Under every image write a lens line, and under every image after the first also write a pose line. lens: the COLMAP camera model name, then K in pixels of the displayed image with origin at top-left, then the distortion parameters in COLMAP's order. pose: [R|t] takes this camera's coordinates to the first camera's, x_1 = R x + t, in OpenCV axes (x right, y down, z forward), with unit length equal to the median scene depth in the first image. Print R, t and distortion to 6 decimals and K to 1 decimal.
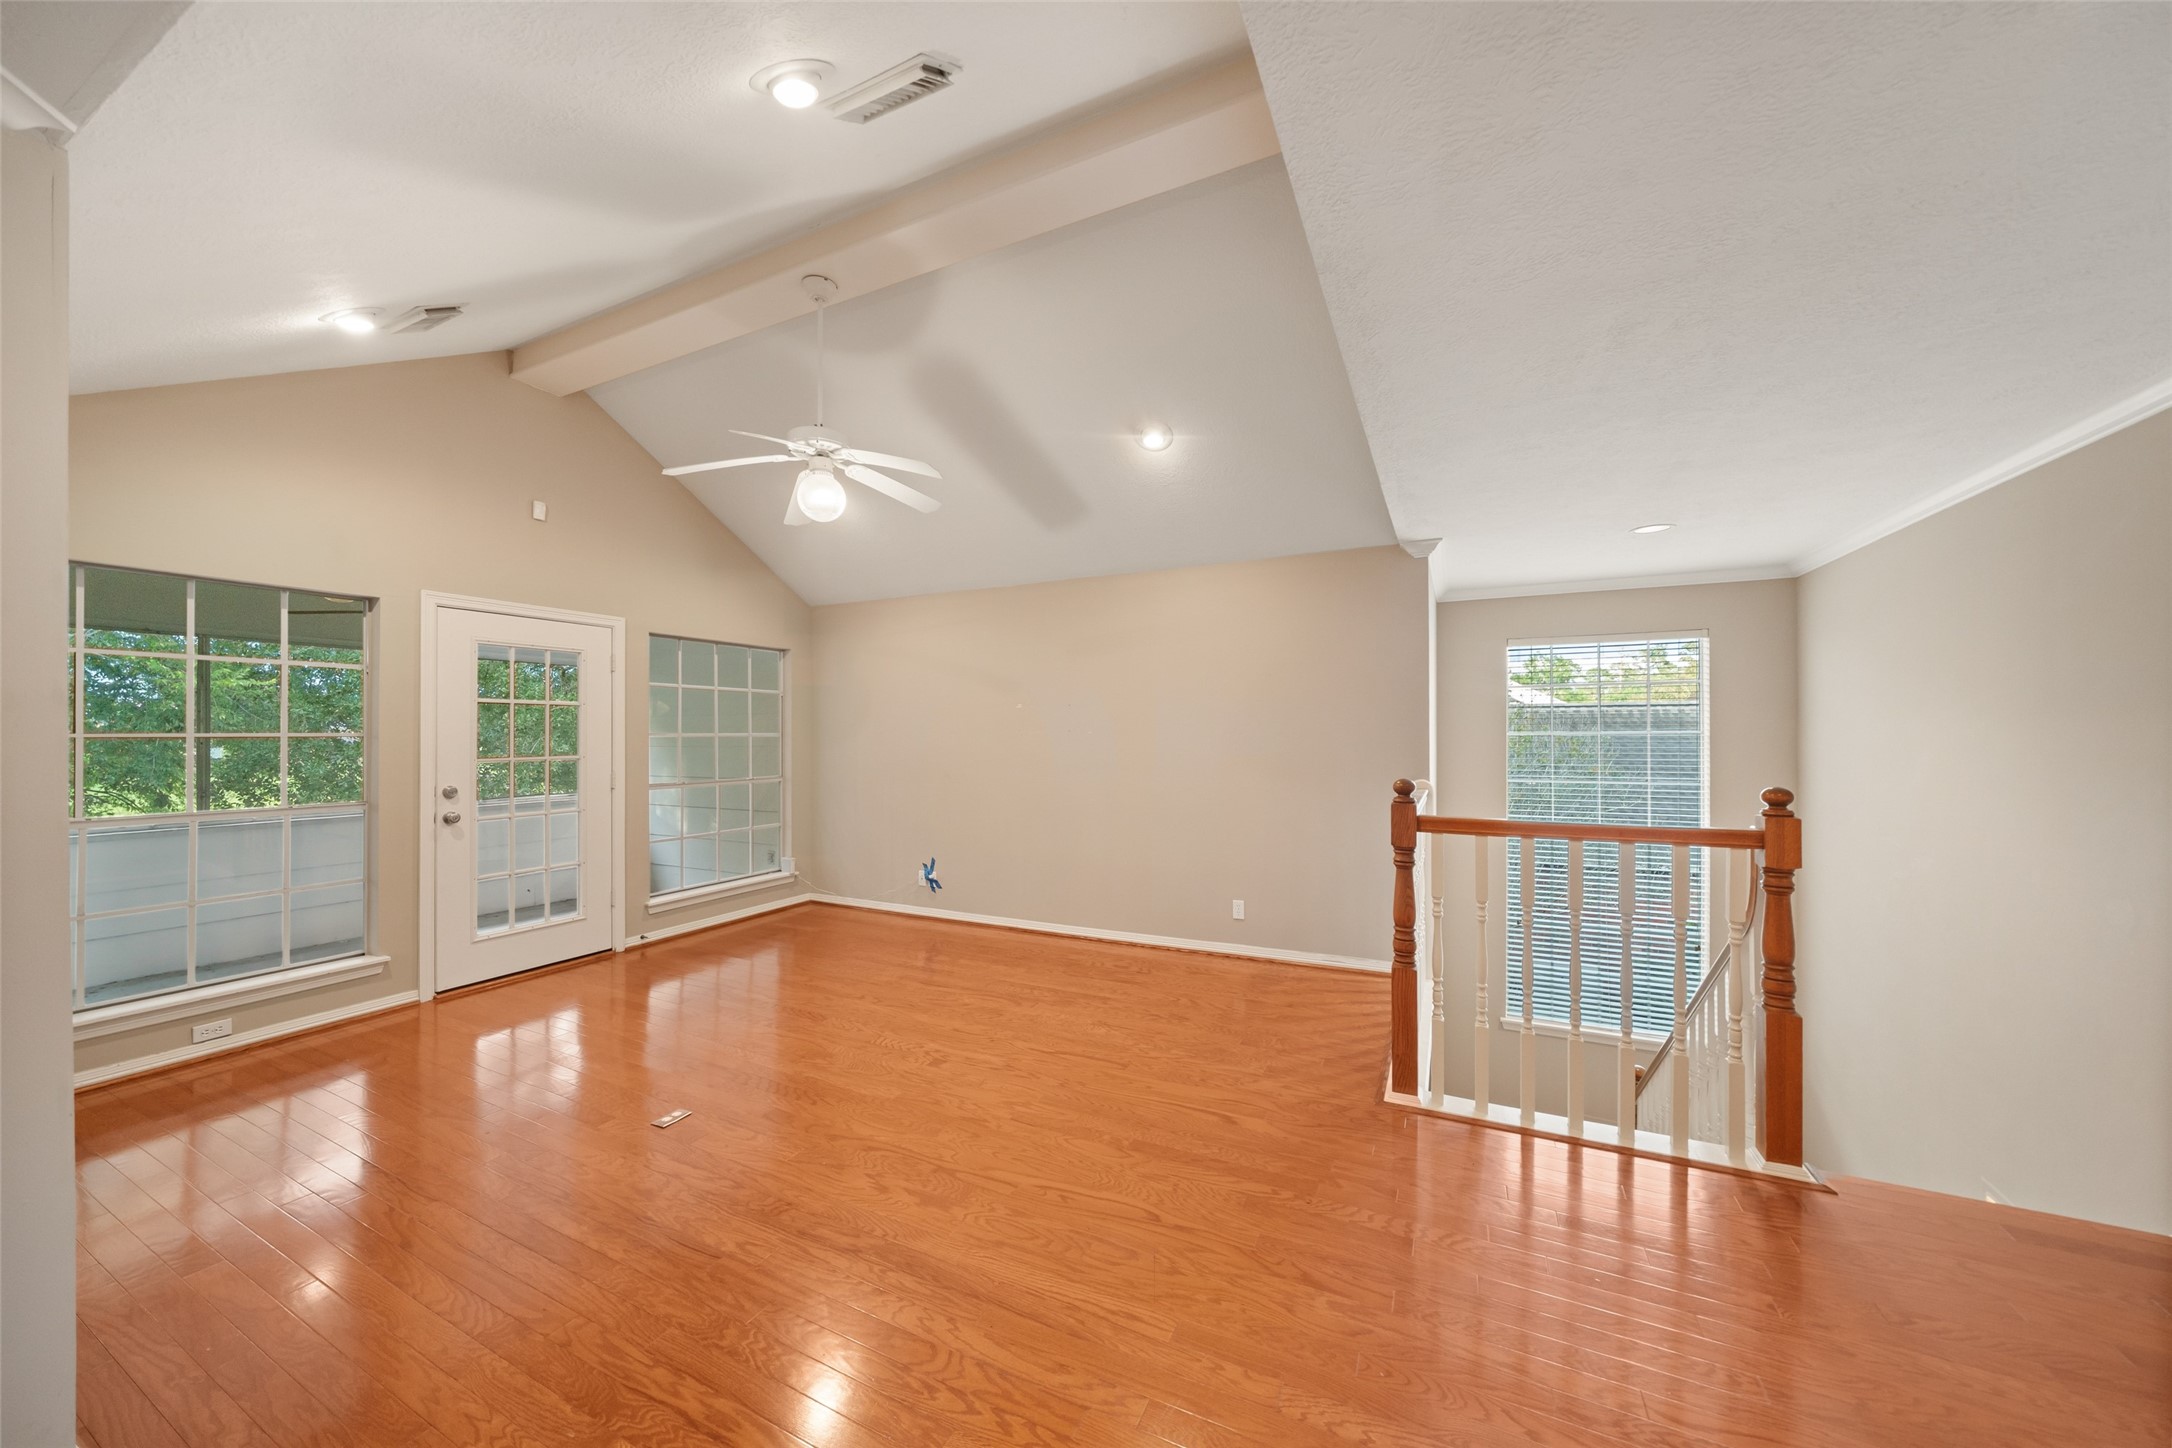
lens RADIAL K [[758.7, 0, 1083.5], [0, 758.7, 726.5], [0, 0, 1]] dist [-0.007325, 0.000017]
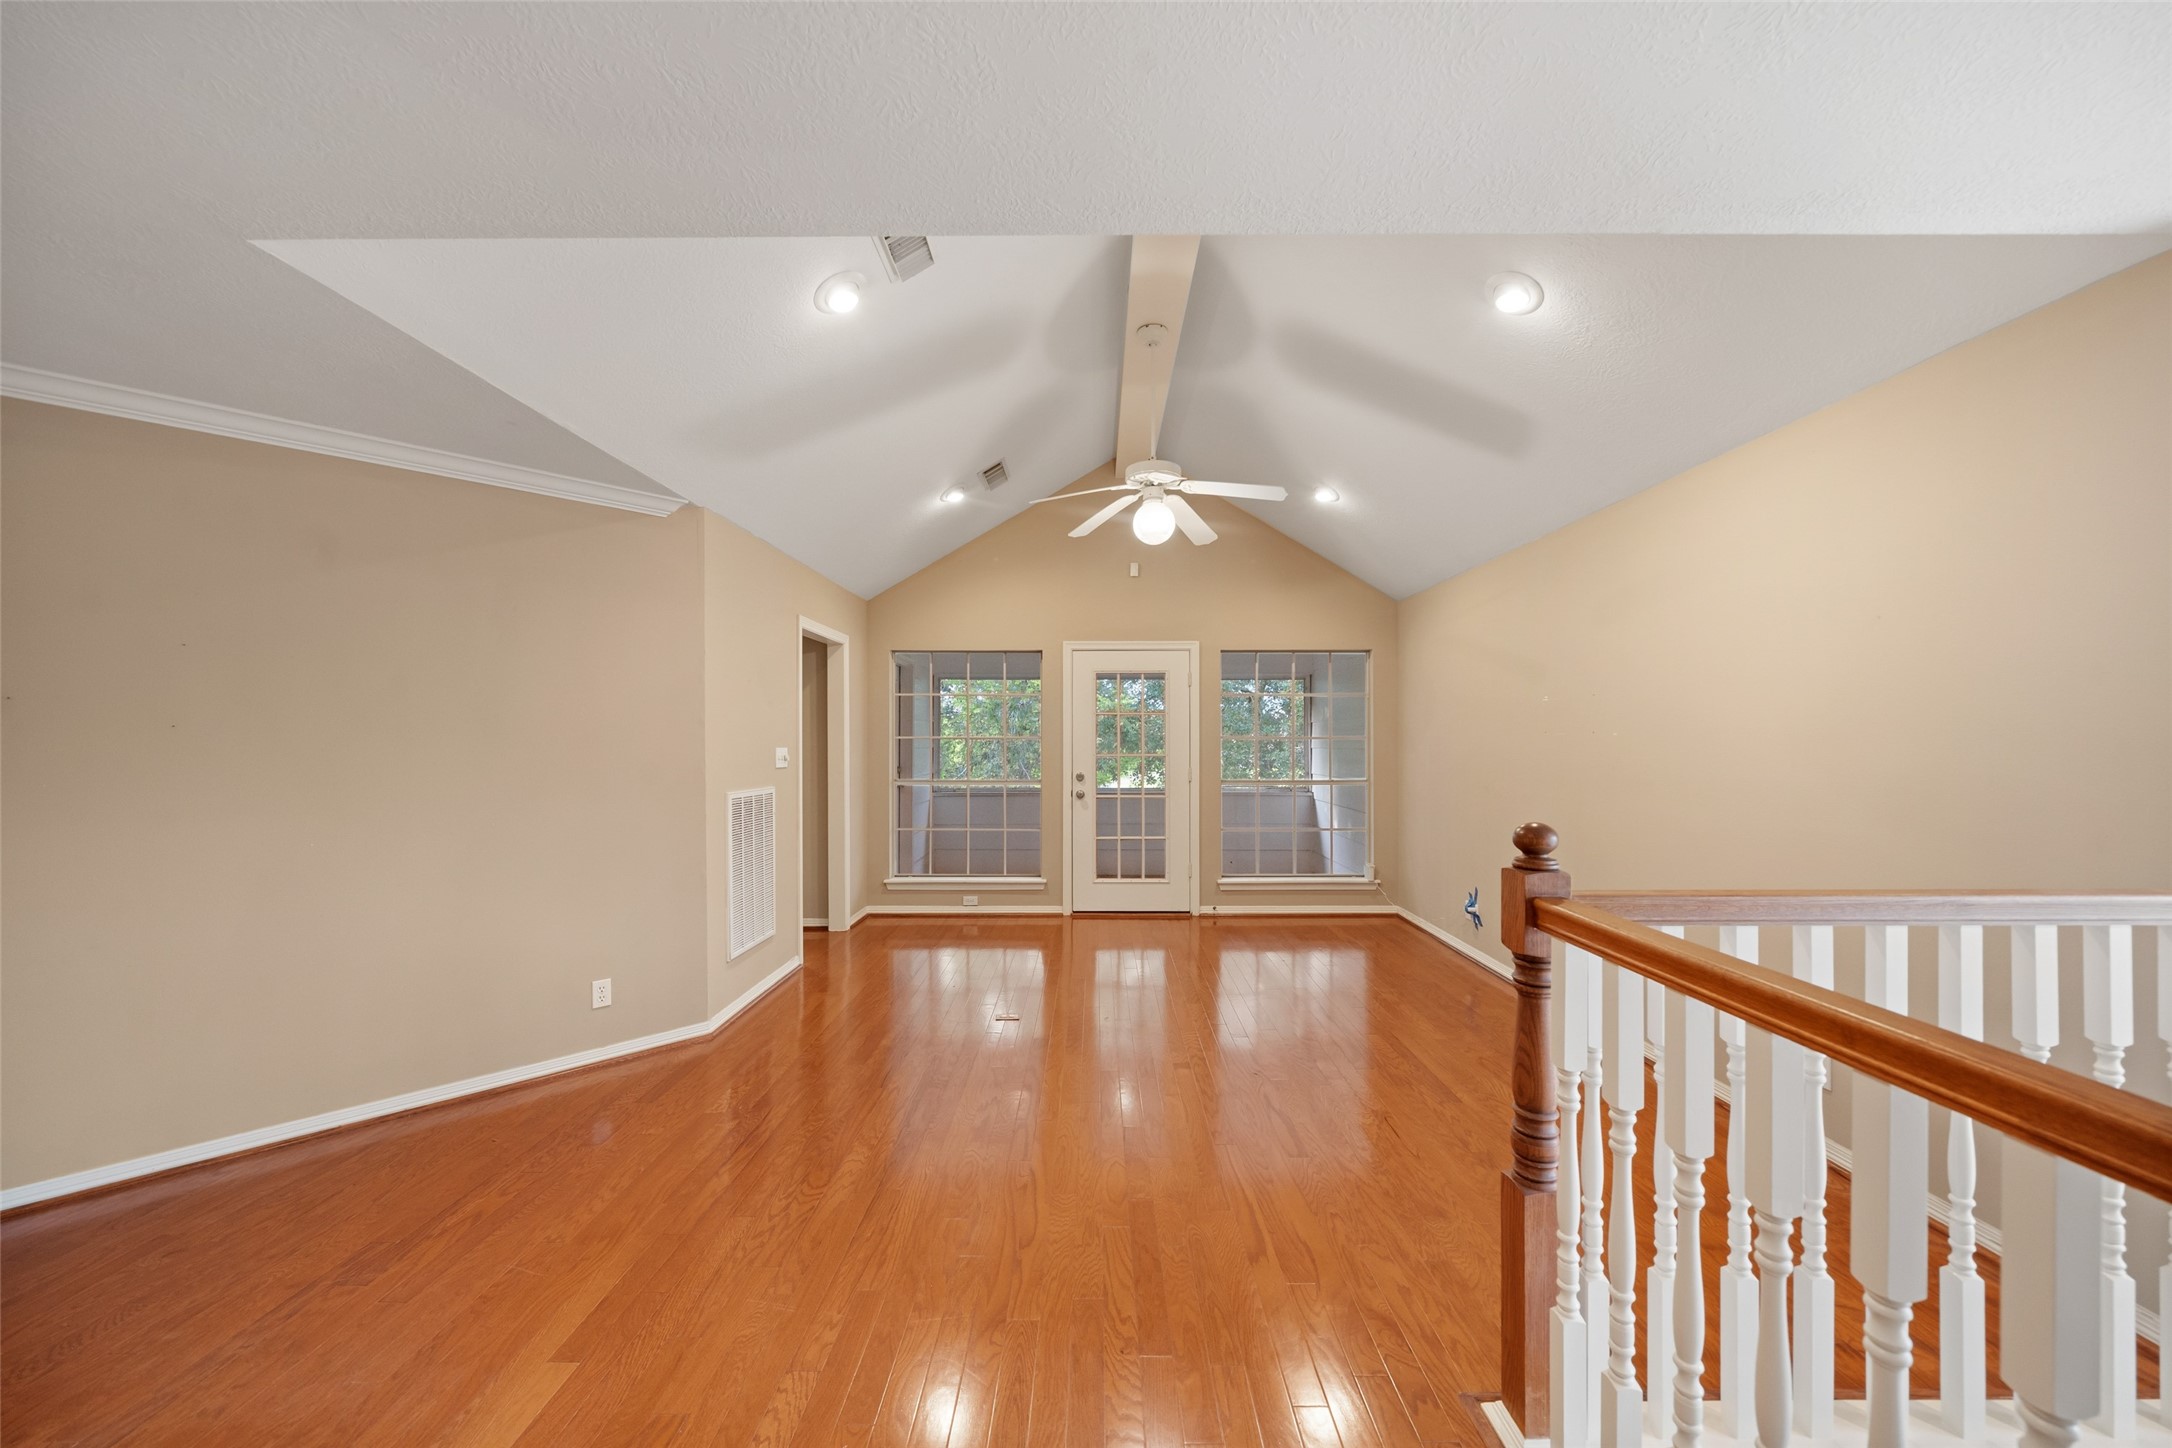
lens RADIAL K [[797.3, 0, 1085.3], [0, 797.3, 734.8], [0, 0, 1]] dist [-0.000334, 0.000026]
pose [[0.430068, -0.001843, -0.902794, 0.560012], [0.008815, 0.999959, 0.002158, 0.002796], [0.902753, -0.008886, 0.430067, 0.346624]]
